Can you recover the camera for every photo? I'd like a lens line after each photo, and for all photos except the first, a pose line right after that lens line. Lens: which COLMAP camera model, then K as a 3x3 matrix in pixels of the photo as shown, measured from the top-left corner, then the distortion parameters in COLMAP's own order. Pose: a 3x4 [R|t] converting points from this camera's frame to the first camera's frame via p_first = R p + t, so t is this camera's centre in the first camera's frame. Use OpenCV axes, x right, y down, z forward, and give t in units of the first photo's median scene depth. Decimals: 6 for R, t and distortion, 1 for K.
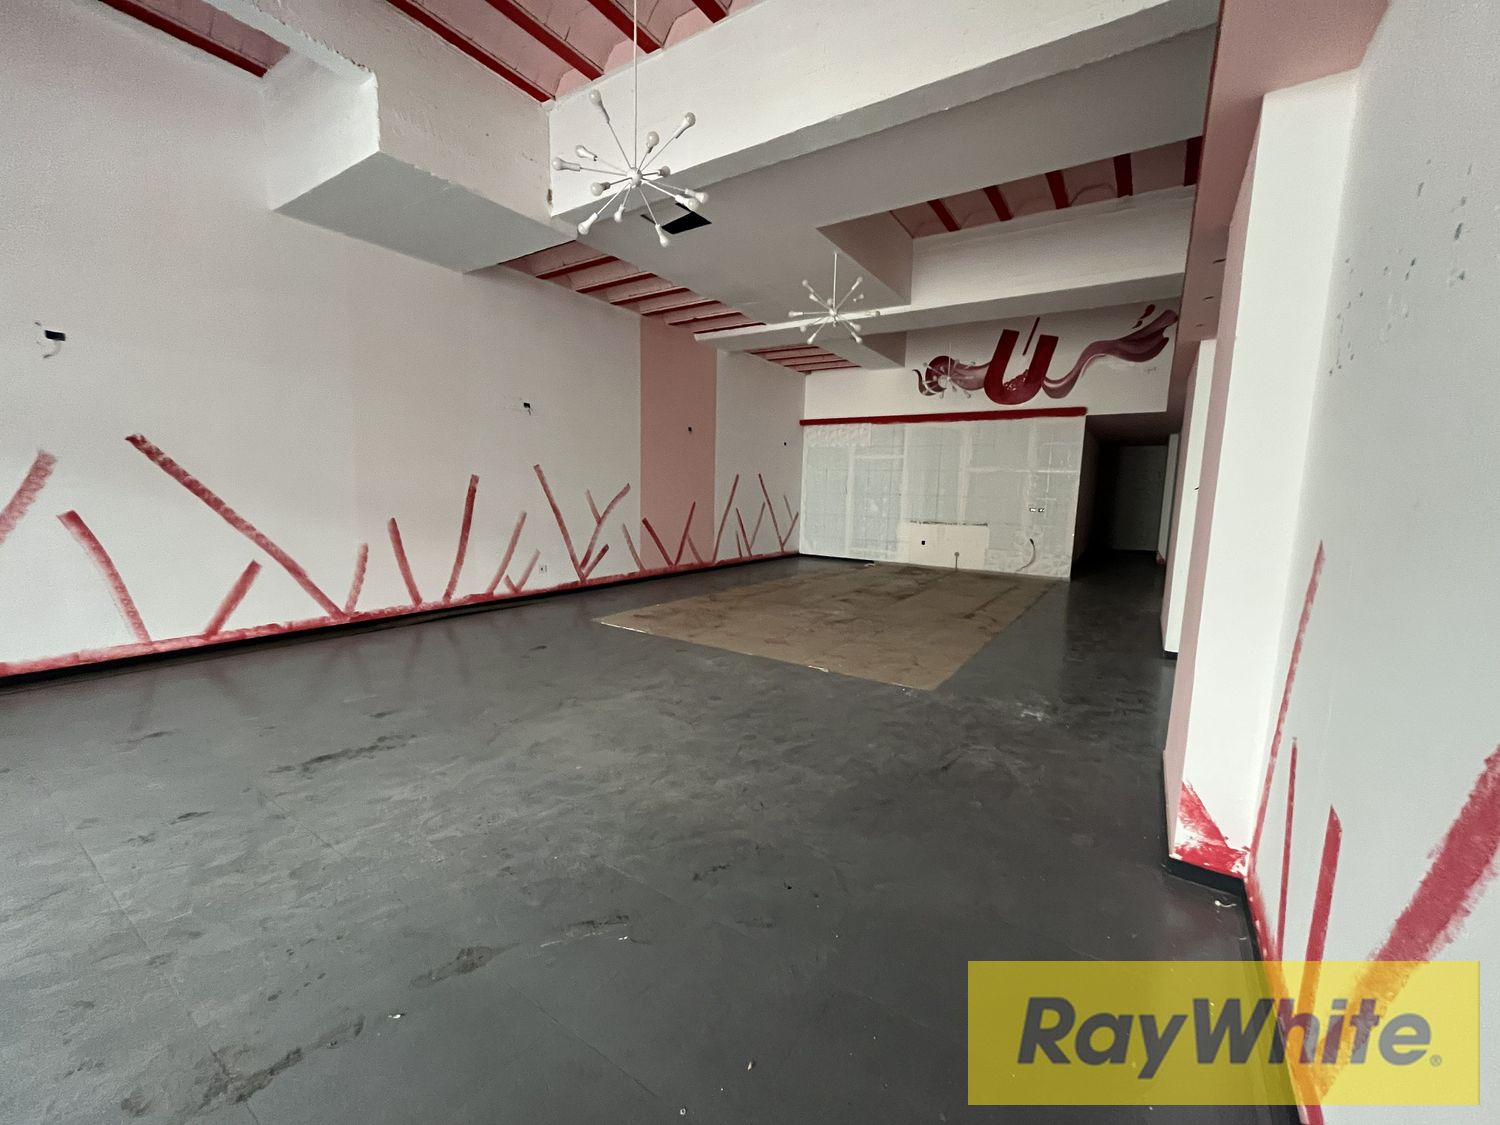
lens RADIAL K [[601.7, 0, 749.6], [0, 601.7, 561.5], [0, 0, 1]] dist [-0.002272, -0.000444]
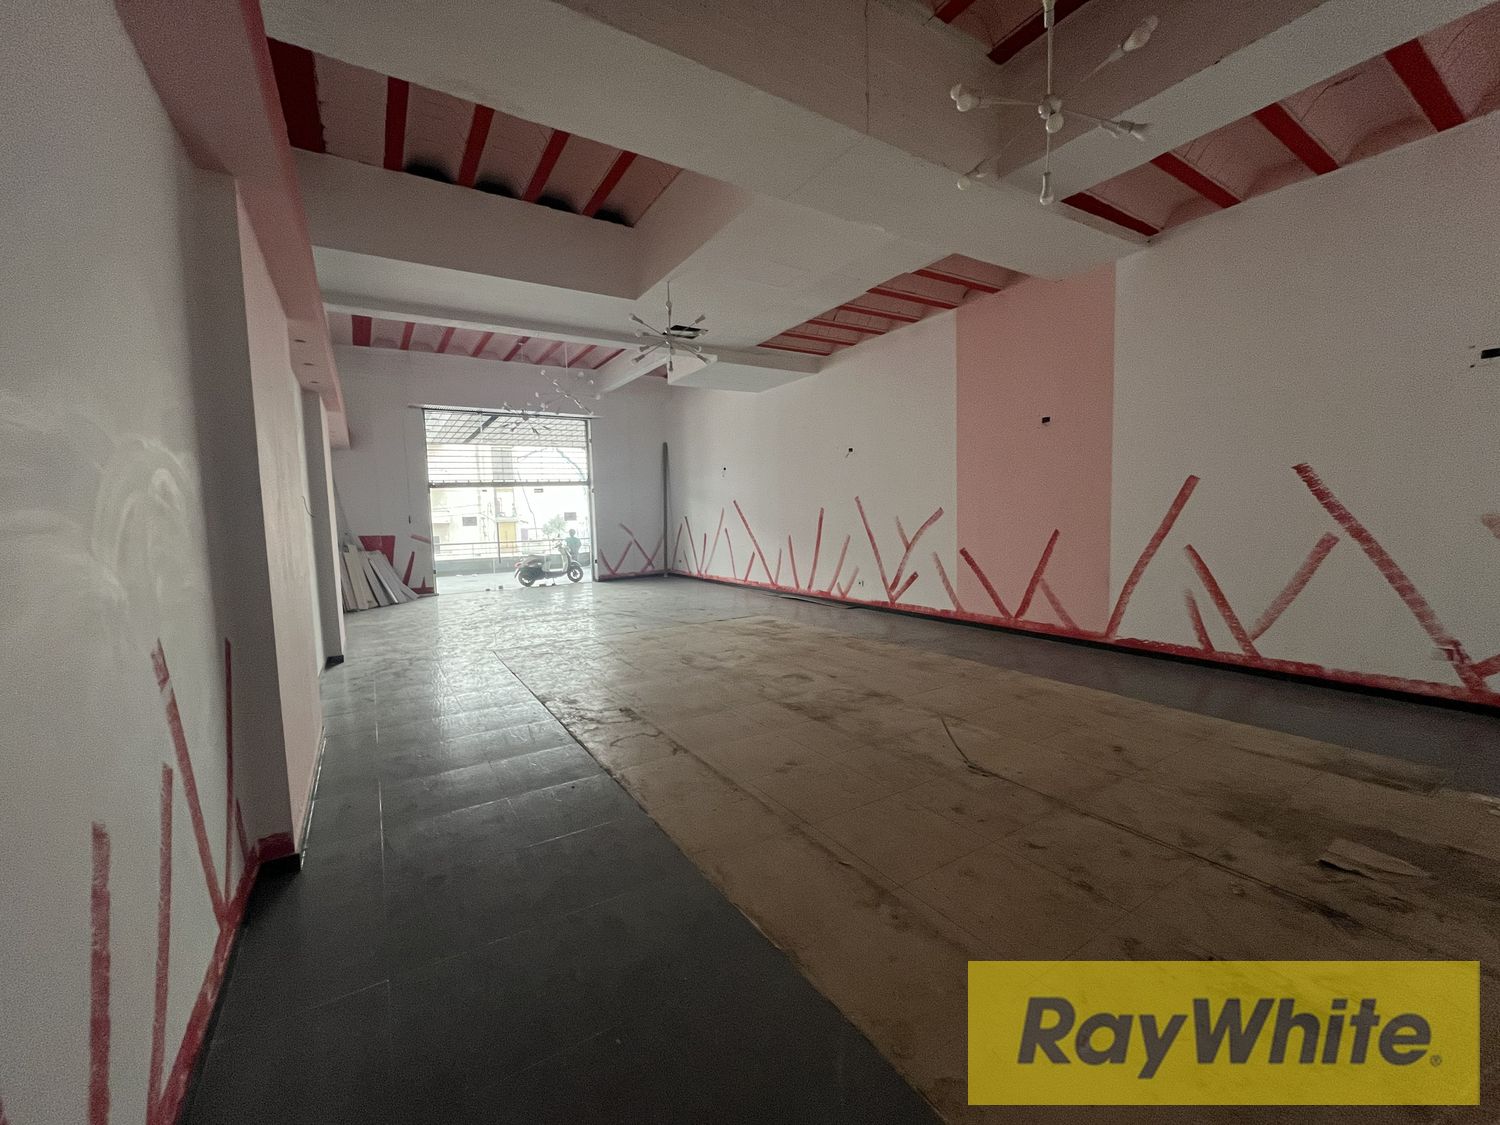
lens RADIAL K [[601.7, 0, 748.2], [0, 601.7, 563.1], [0, 0, 1]] dist [-0.002272, -0.000444]
pose [[-0.405870, 0.060891, -0.911900, 0.983853], [-0.094512, 0.989632, 0.108147, -0.160145], [0.909031, 0.130079, -0.395907, 1.505641]]
